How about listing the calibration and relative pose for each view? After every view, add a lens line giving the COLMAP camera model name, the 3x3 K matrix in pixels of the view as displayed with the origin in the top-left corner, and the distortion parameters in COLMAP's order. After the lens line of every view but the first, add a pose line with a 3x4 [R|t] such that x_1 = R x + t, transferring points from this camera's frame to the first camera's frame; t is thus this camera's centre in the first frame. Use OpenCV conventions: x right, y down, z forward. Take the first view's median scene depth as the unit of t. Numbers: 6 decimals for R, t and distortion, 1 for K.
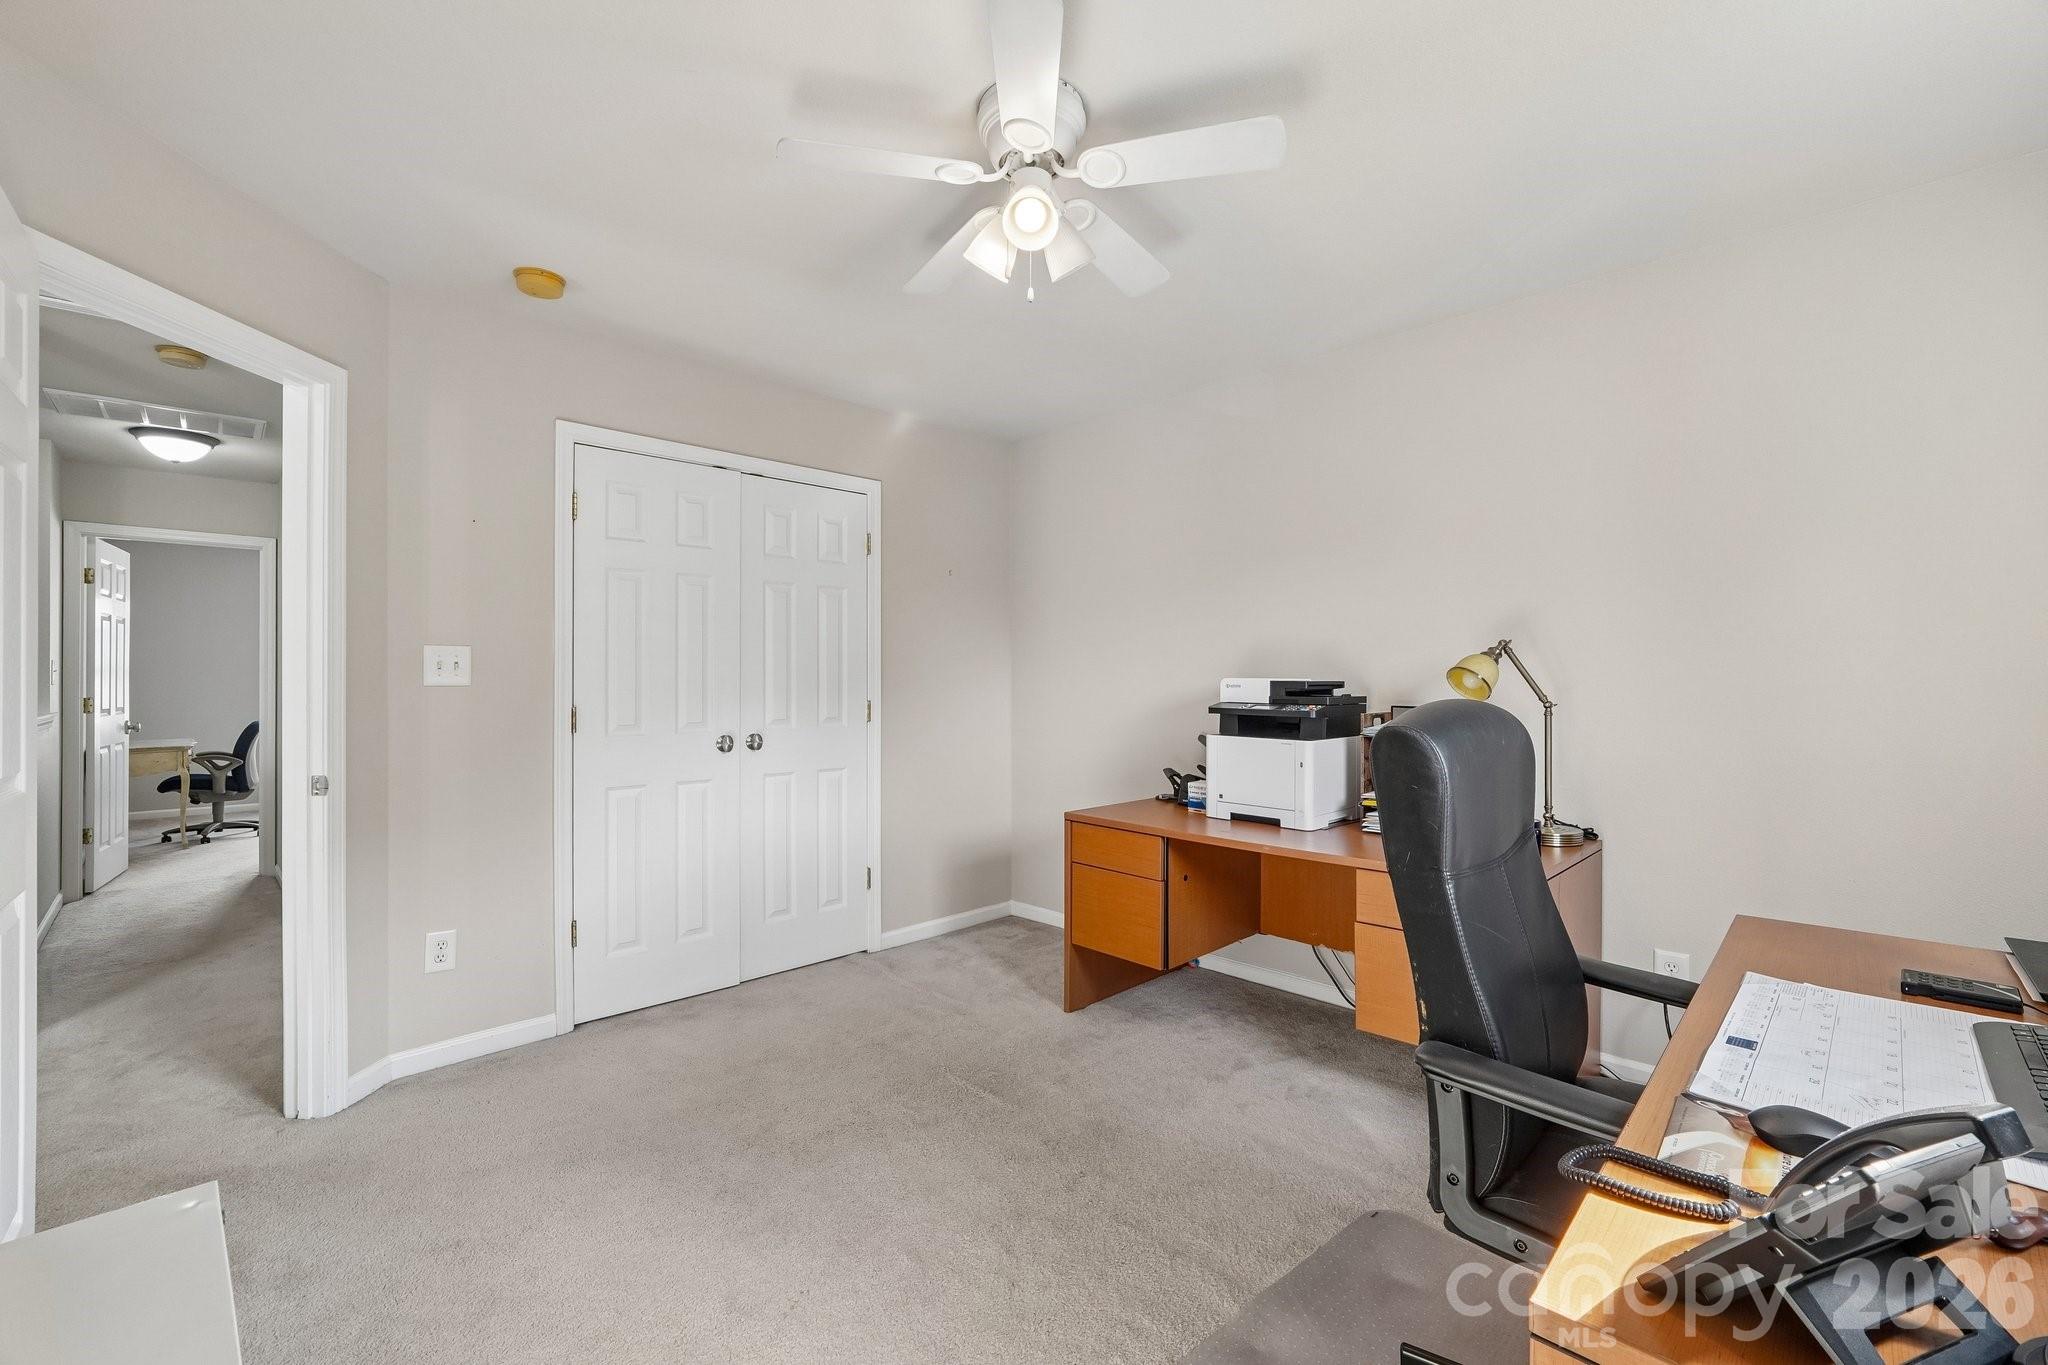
lens RADIAL K [[858.9, 0, 1024.8], [0, 858.9, 673.5], [0, 0, 1]] dist [-0.019566, 0.007675]
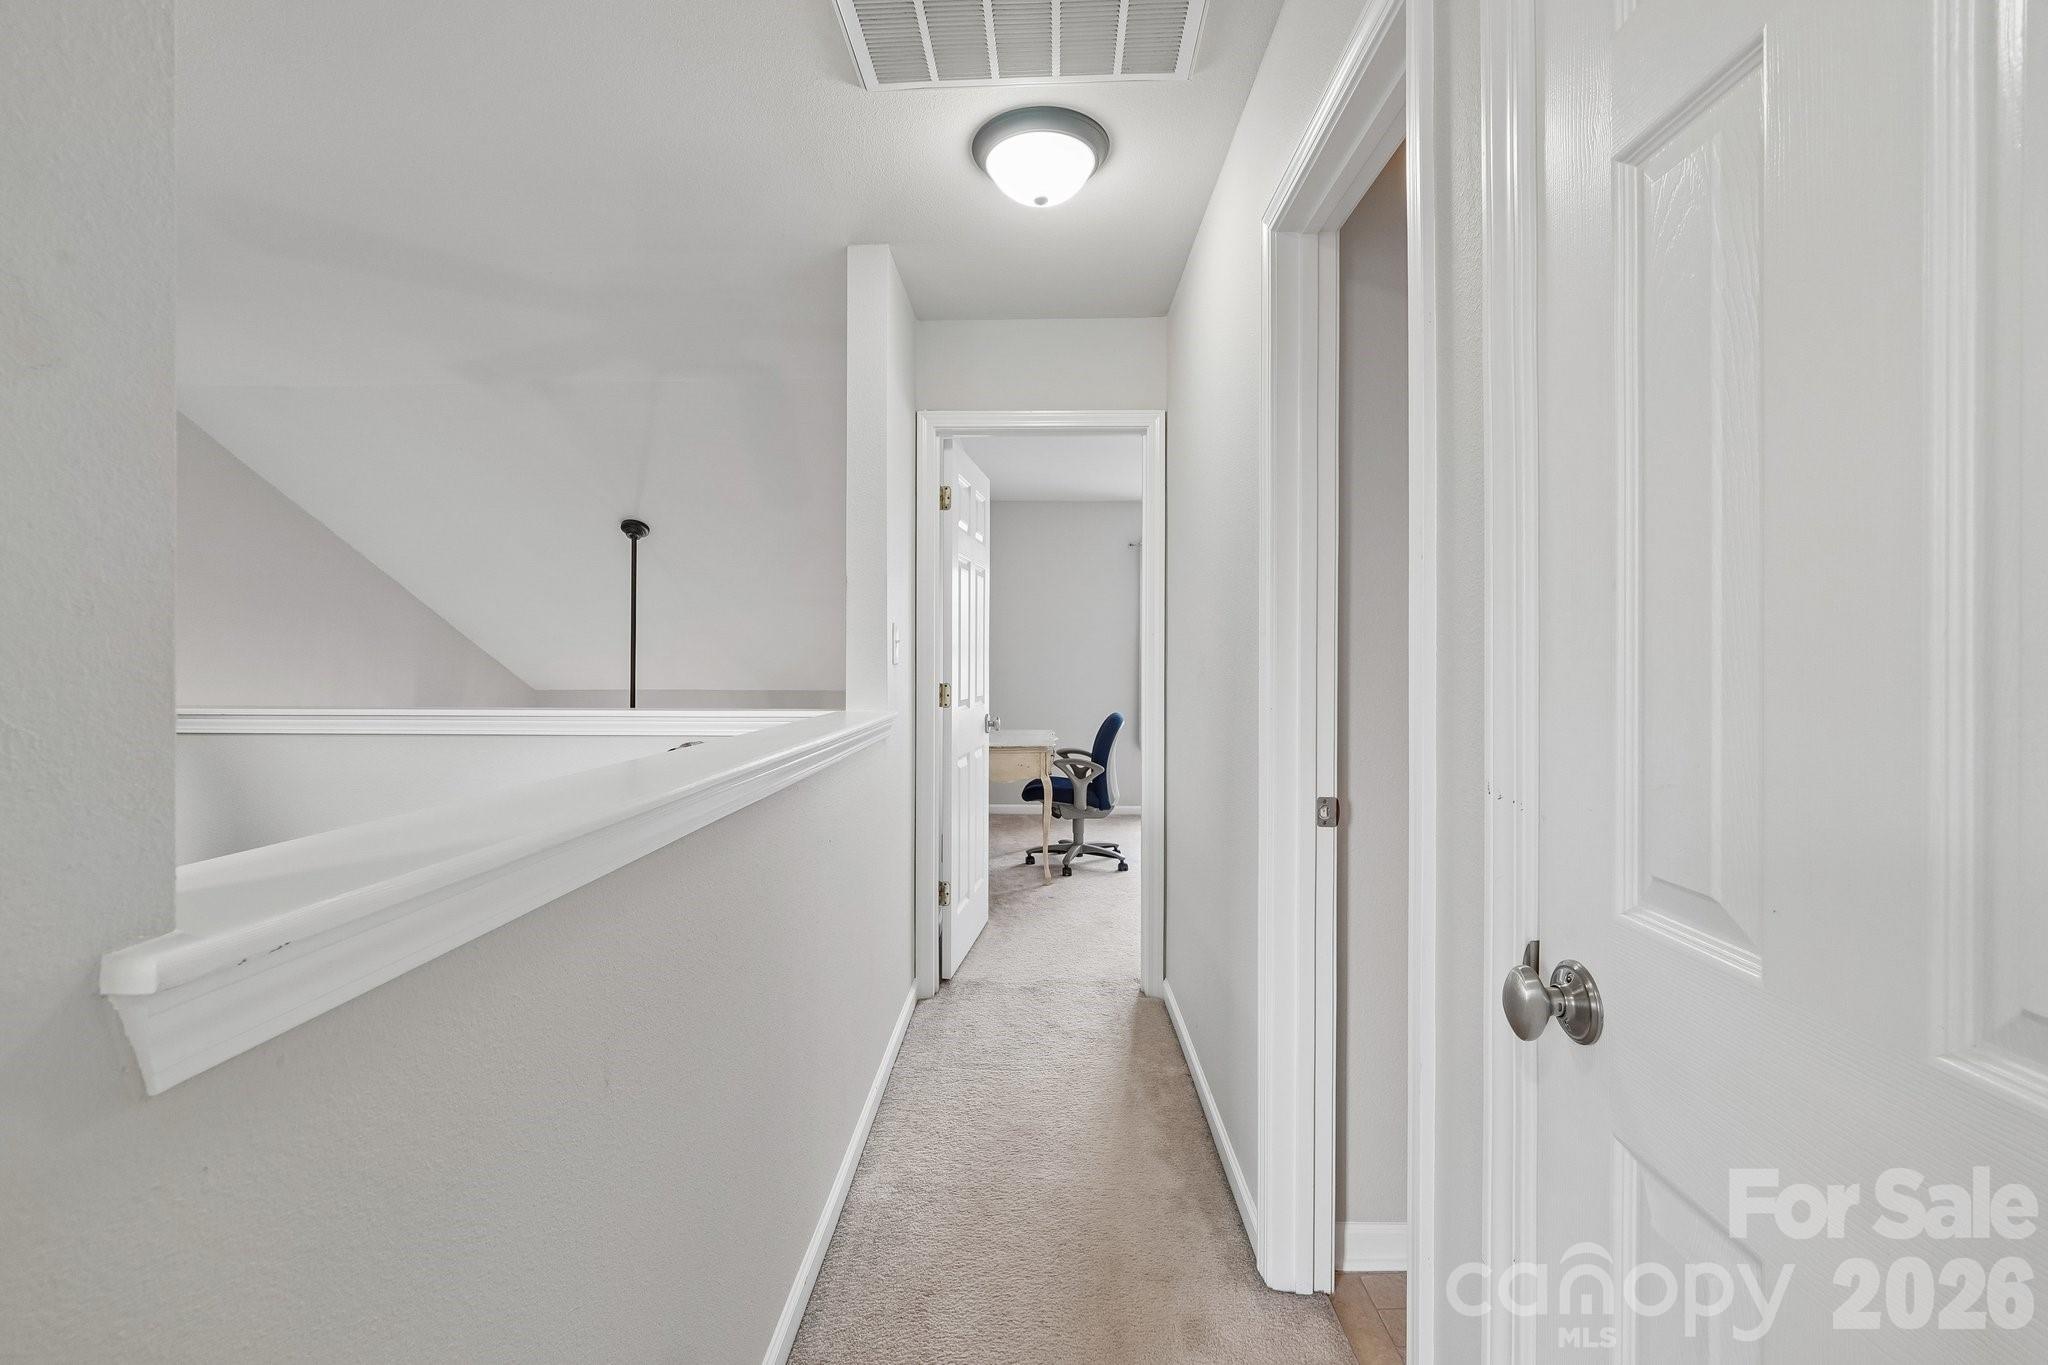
lens RADIAL K [[875.5, 0, 1015.3], [0, 875.5, 681.0], [0, 0, 1]] dist [-0.020934, 0.008299]
pose [[0.687026, 0.020625, -0.726340, -0.423846], [0.002098, 0.999537, 0.030367, 0.004657], [0.726630, -0.022387, 0.686664, 0.425097]]
